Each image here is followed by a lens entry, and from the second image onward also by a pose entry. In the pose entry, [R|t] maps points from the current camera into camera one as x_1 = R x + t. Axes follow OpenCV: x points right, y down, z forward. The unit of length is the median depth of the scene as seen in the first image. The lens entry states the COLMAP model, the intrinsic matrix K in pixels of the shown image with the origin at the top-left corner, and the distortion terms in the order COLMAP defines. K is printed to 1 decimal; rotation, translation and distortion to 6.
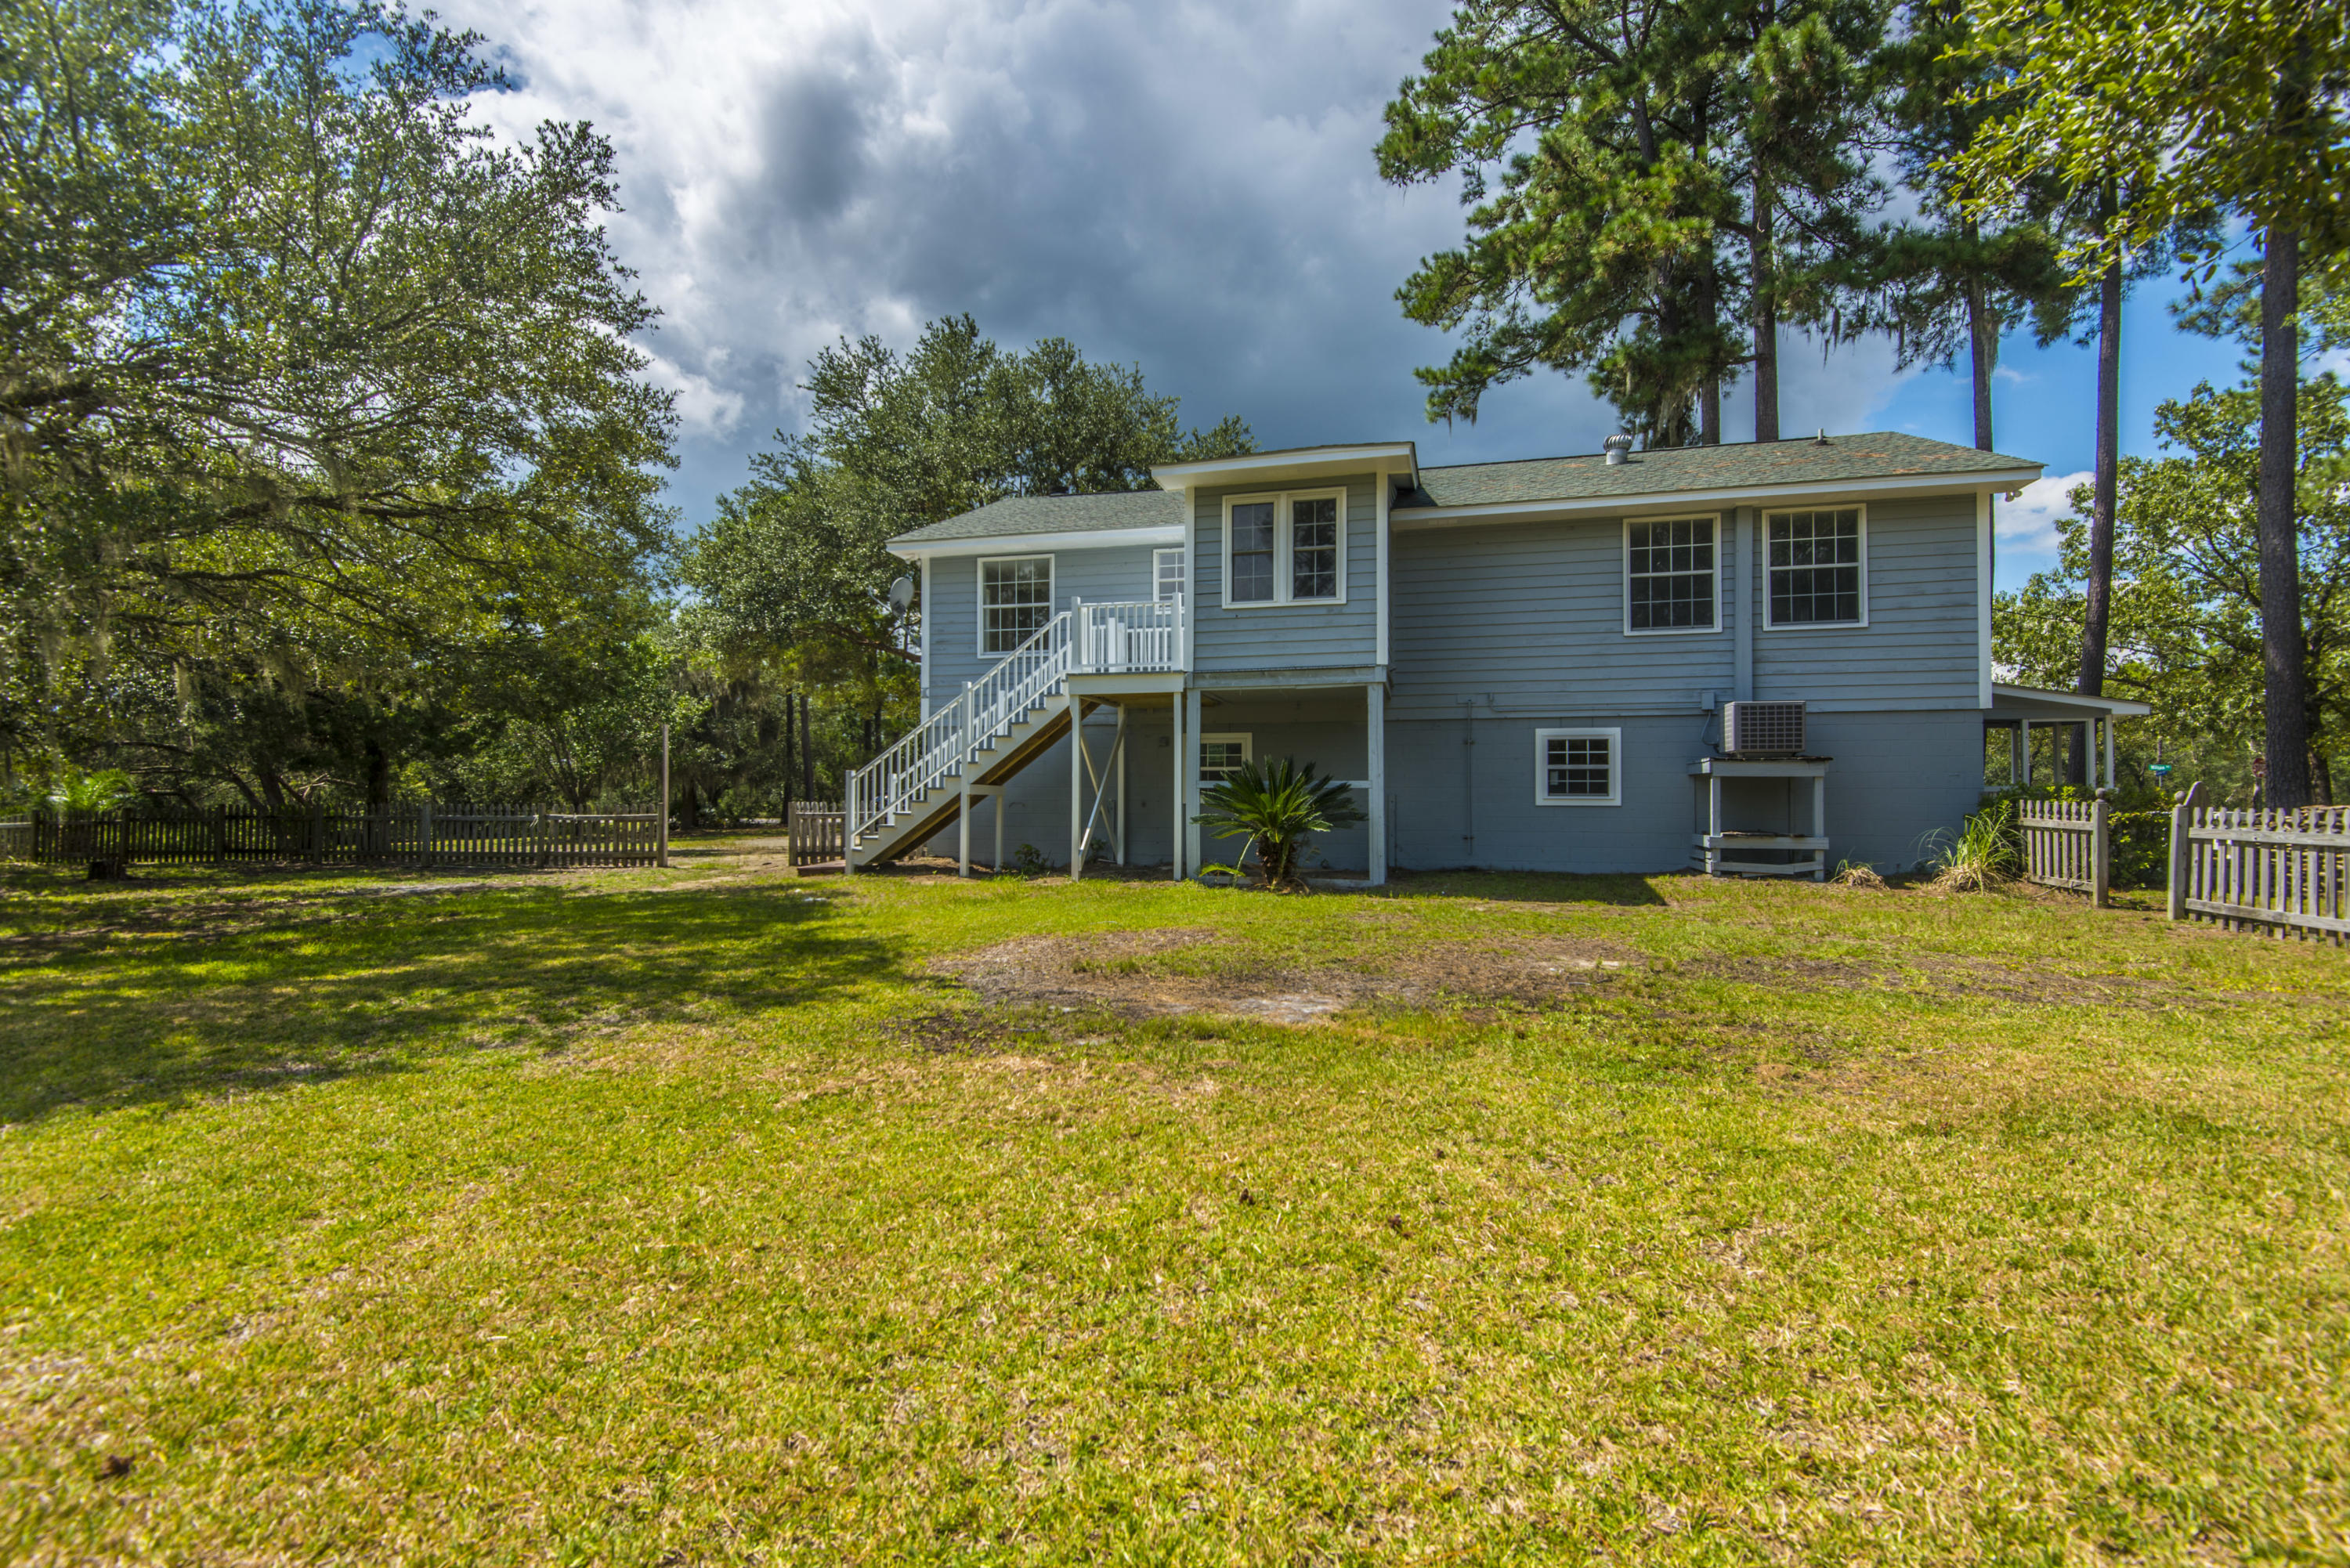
lens RADIAL K [[1057.4, 0, 1174.4], [0, 1057.4, 779.5], [0, 0, 1]] dist [0.002389, 0.000116]
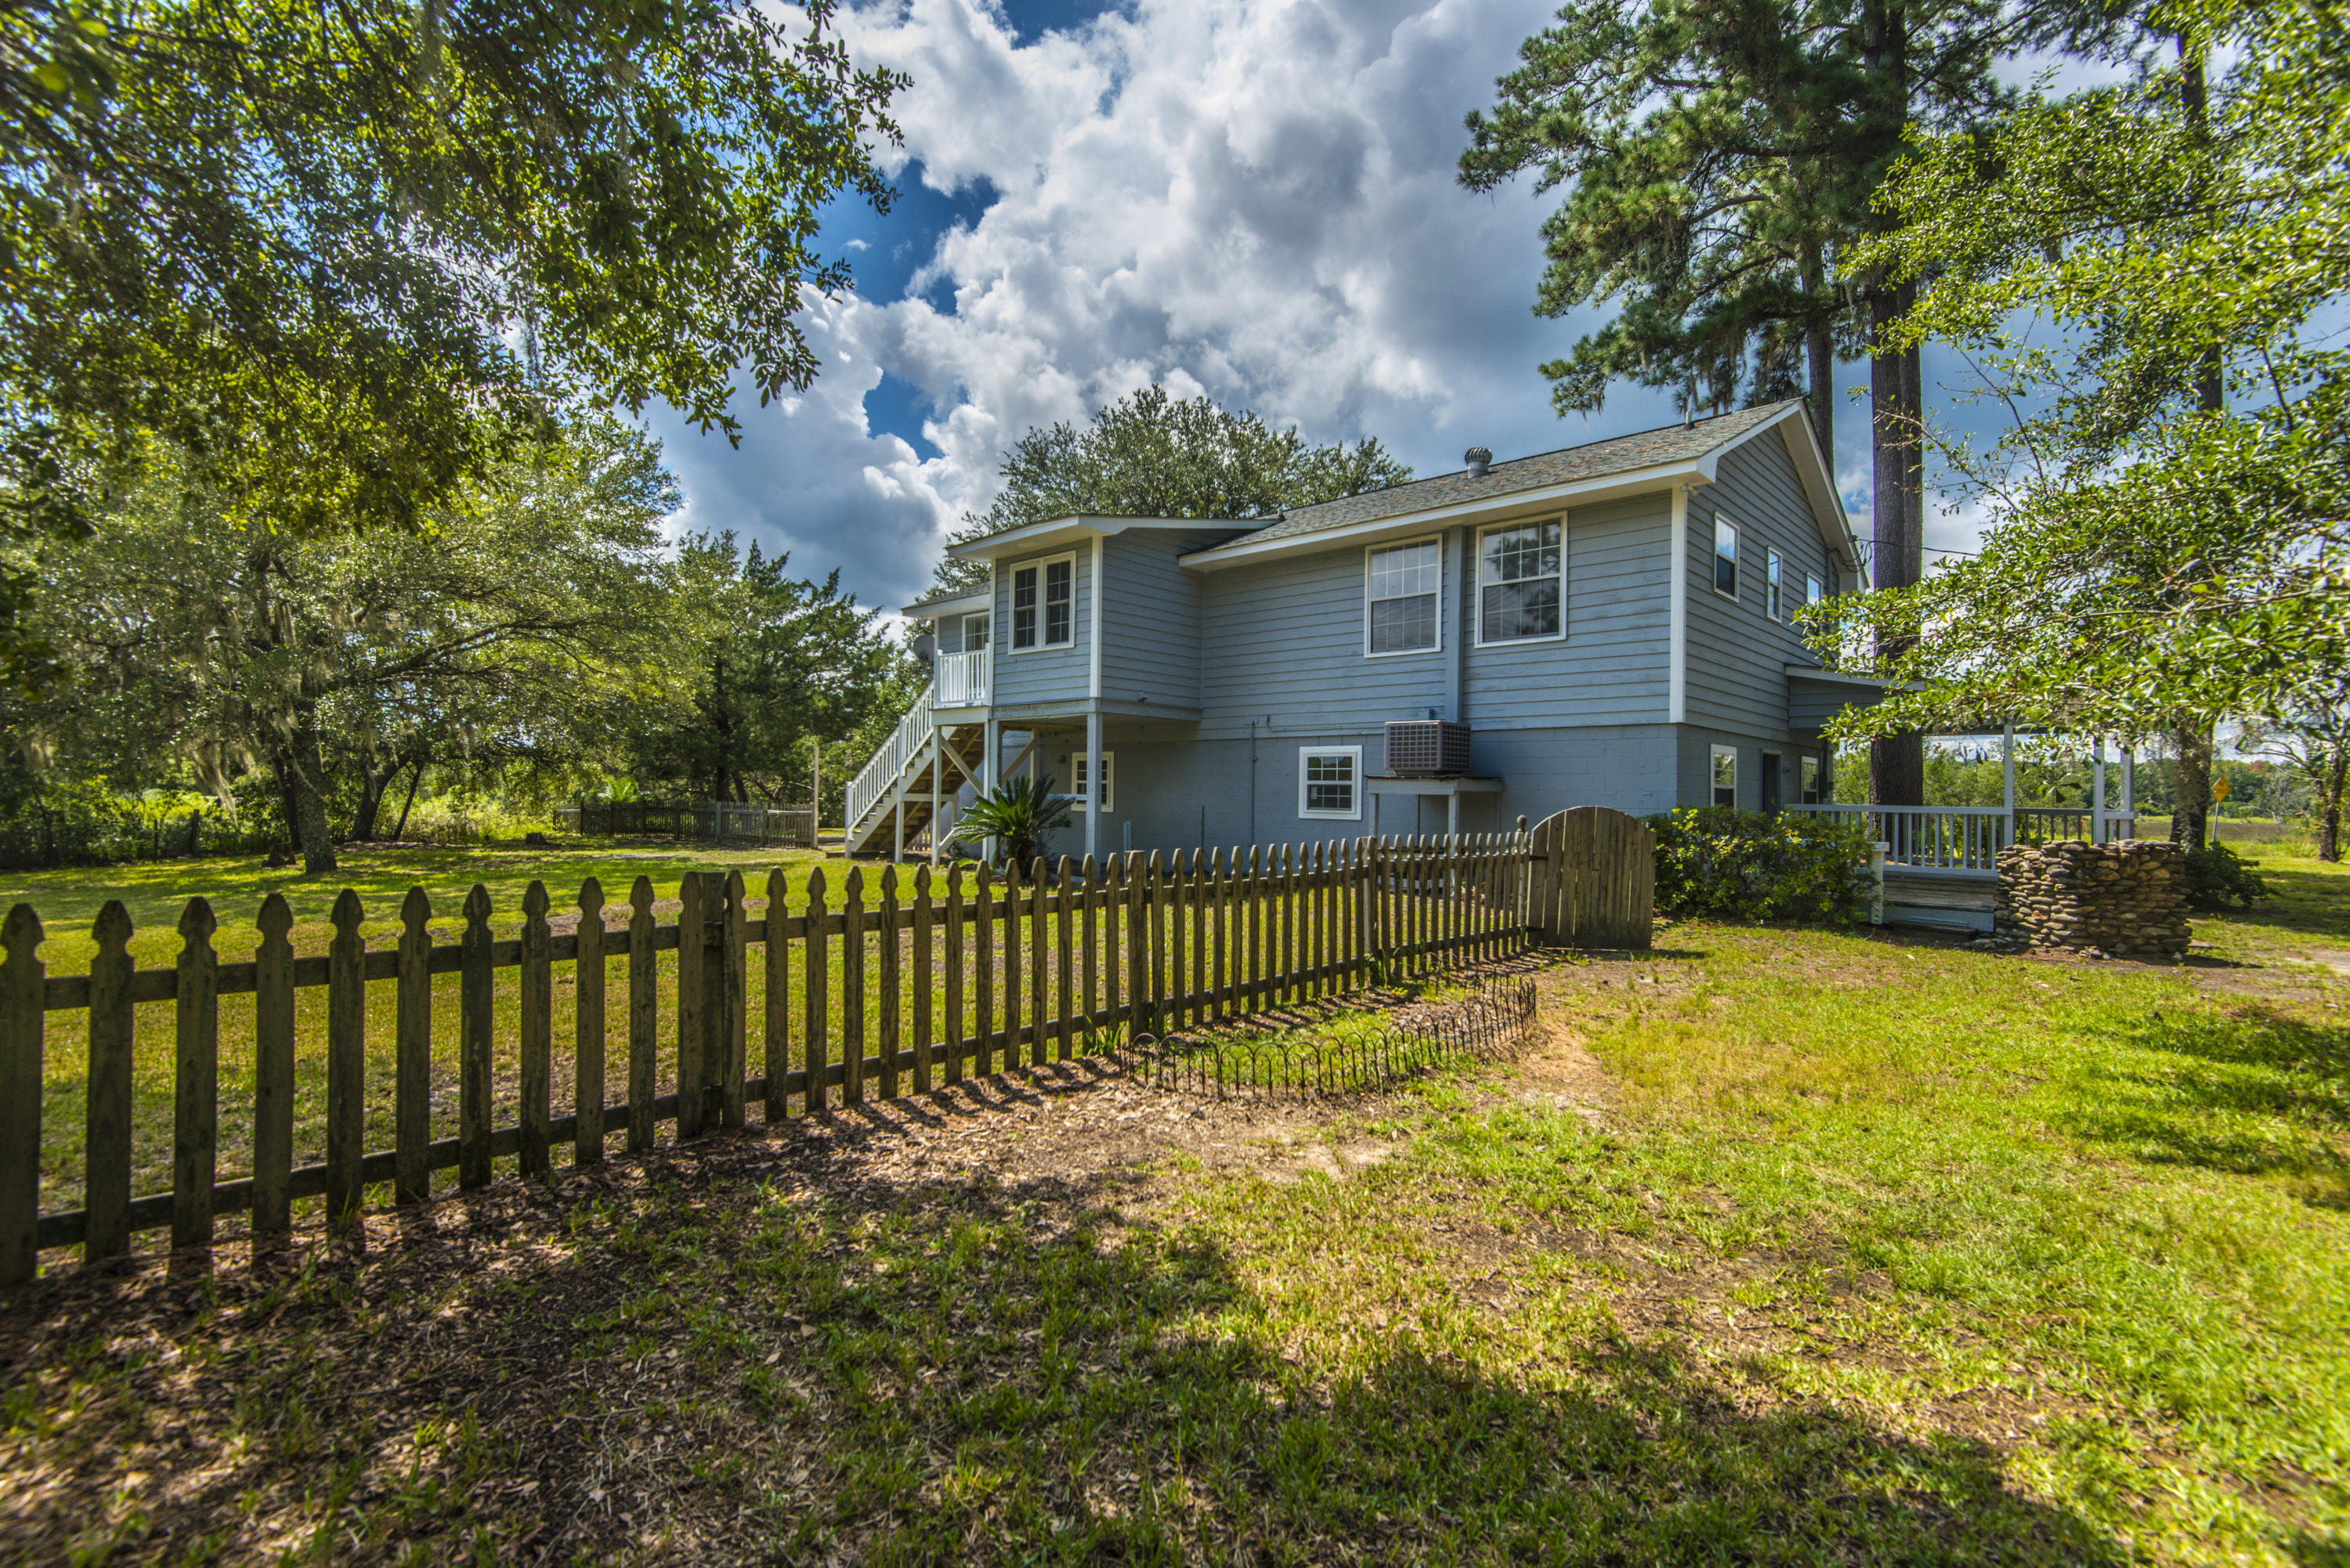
lens RADIAL K [[1057.4, 0, 1174.4], [0, 1057.4, 779.5], [0, 0, 1]] dist [0.002389, 0.000116]
pose [[0.882889, 0.005261, -0.469552, 0.751275], [-0.008744, 0.999948, -0.005237, -0.008315], [0.469500, 0.008729, 0.882889, -0.011704]]
